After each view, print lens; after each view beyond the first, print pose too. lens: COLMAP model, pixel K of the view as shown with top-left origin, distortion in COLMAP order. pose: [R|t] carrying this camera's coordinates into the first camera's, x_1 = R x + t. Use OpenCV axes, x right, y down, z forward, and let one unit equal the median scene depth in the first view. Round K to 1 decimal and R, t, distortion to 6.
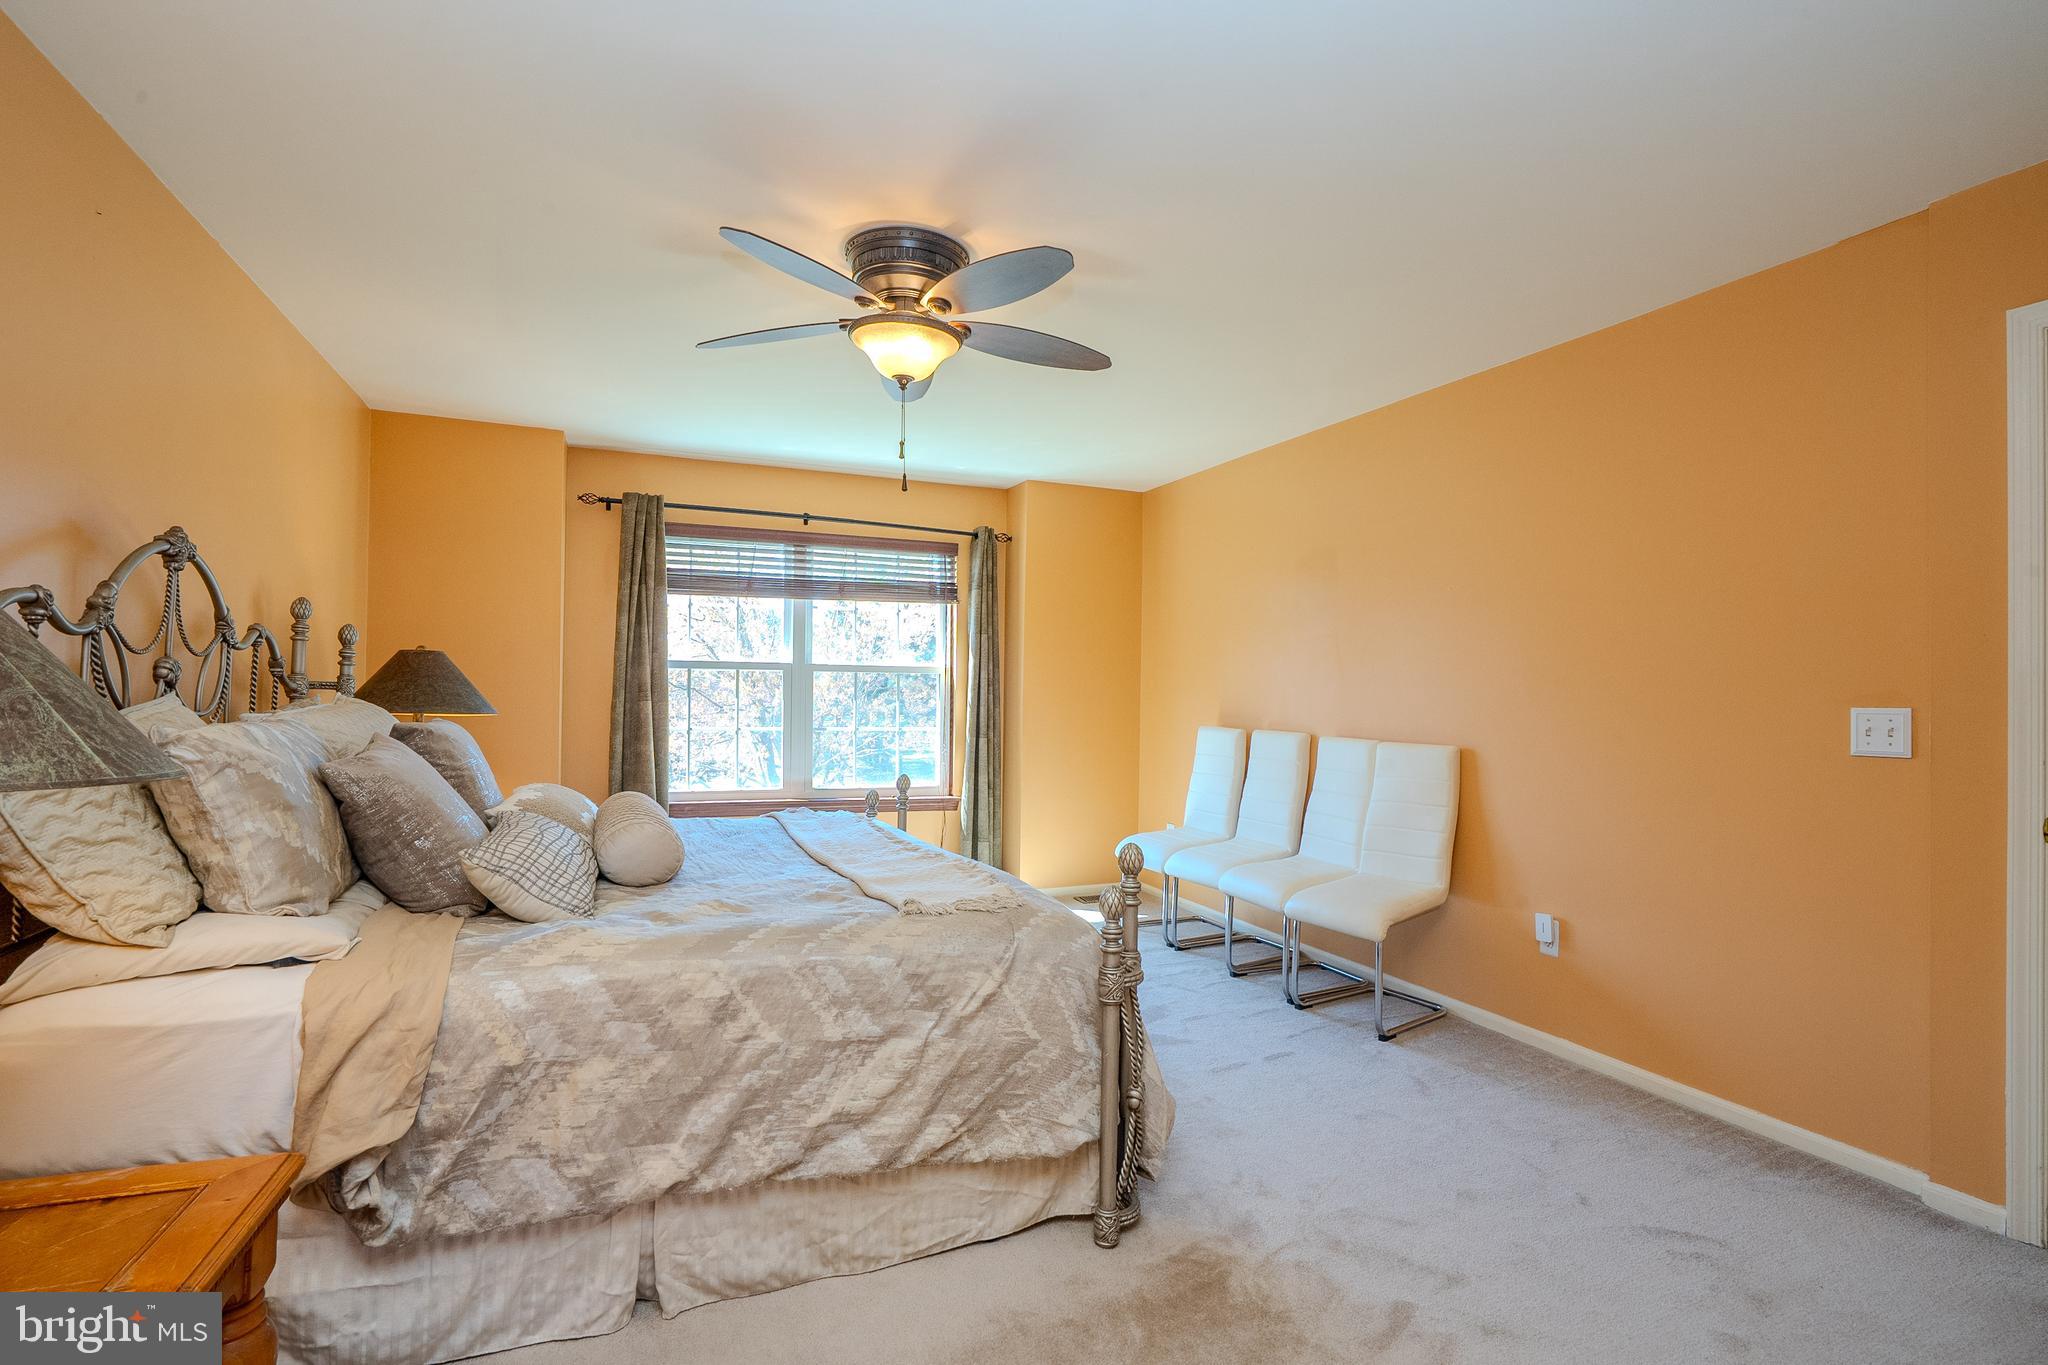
lens RADIAL K [[940.2, 0, 1025.4], [0, 940.2, 685.6], [0, 0, 1]] dist [-0.056080, 0.017447]
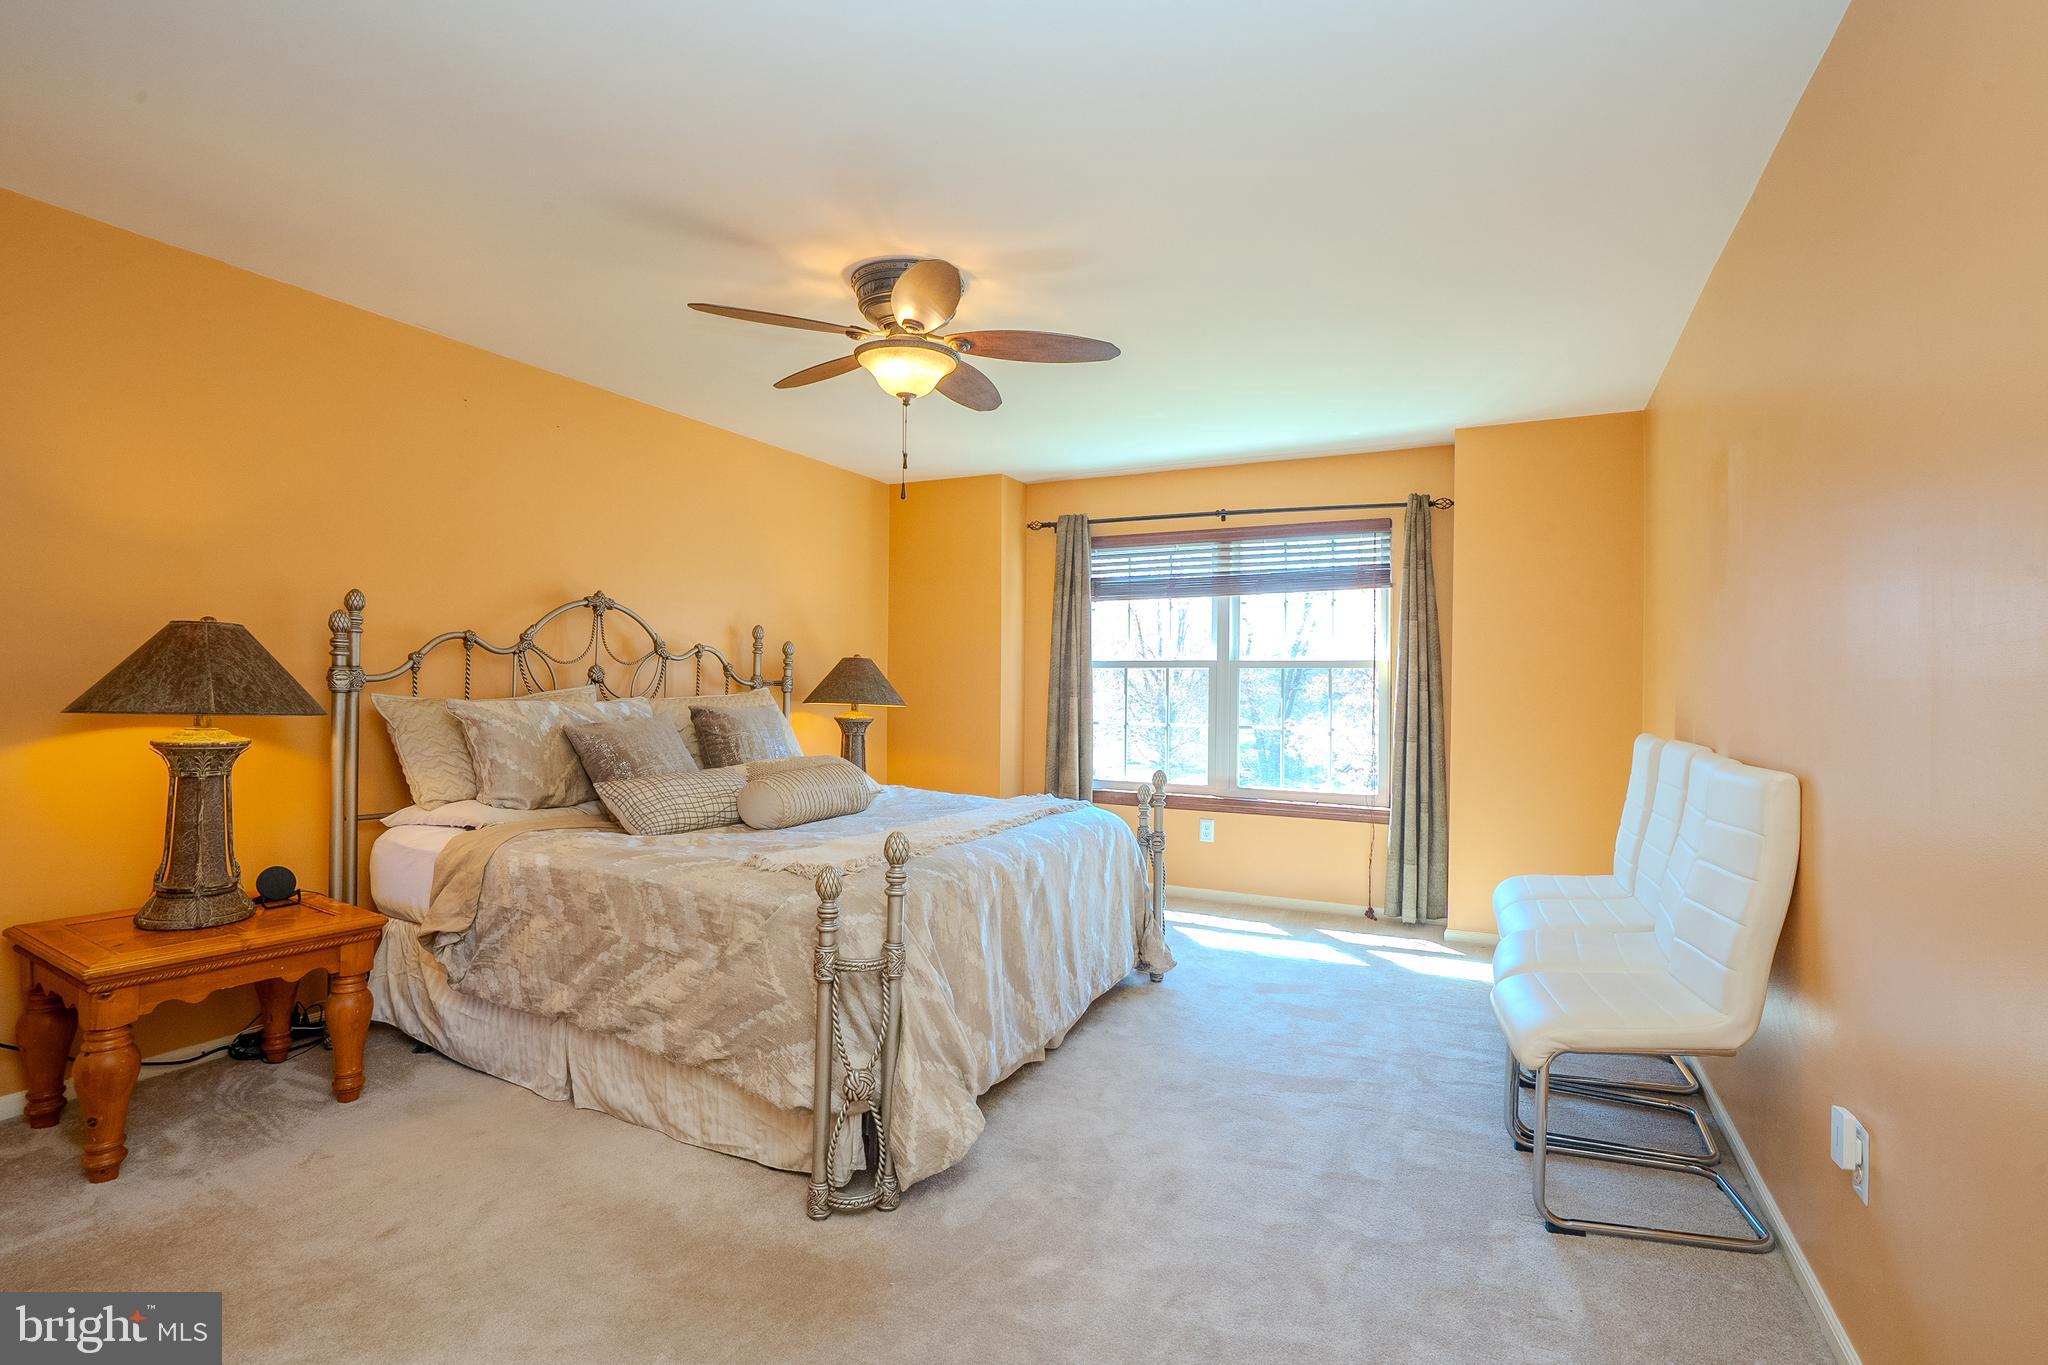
lens RADIAL K [[940.2, 0, 1020.7], [0, 940.2, 686.7], [0, 0, 1]] dist [-0.056080, 0.017447]
pose [[0.636528, -0.006768, -0.771224, 0.526394], [0.002591, 0.999975, -0.006637, 0.013746], [0.771249, 0.002227, 0.636530, 0.268115]]
